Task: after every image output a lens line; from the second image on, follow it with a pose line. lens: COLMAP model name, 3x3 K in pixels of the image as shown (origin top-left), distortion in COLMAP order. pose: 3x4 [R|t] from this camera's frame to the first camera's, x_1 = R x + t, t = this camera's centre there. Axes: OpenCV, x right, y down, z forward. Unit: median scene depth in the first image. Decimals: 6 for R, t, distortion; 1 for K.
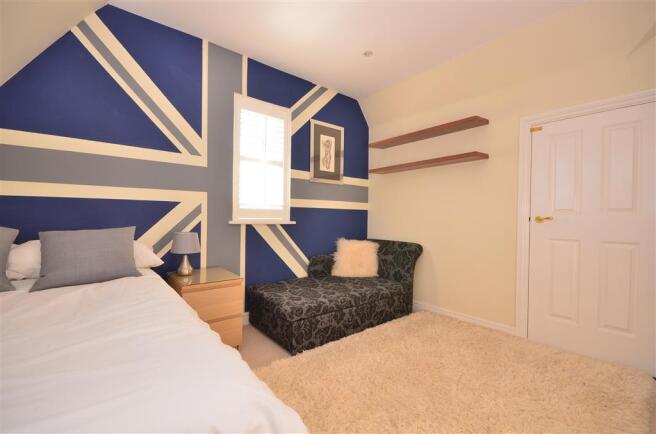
lens RADIAL K [[281.4, 0, 331.6], [0, 281.4, 218.4], [0, 0, 1]] dist [-0.003426, -0.000234]
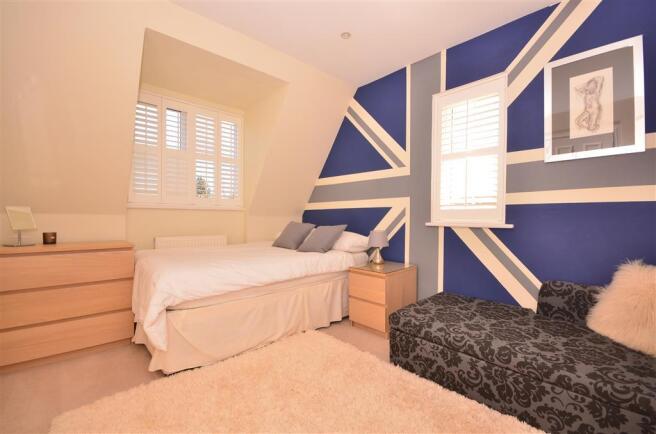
lens RADIAL K [[281.6, 0, 328.0], [0, 281.6, 217.0], [0, 0, 1]] dist [0.002258, -0.011434]
pose [[0.060998, -0.014413, -0.998034, 0.648794], [-0.007078, 0.999864, -0.014872, 0.006389], [0.998113, 0.007971, 0.060887, 0.581520]]
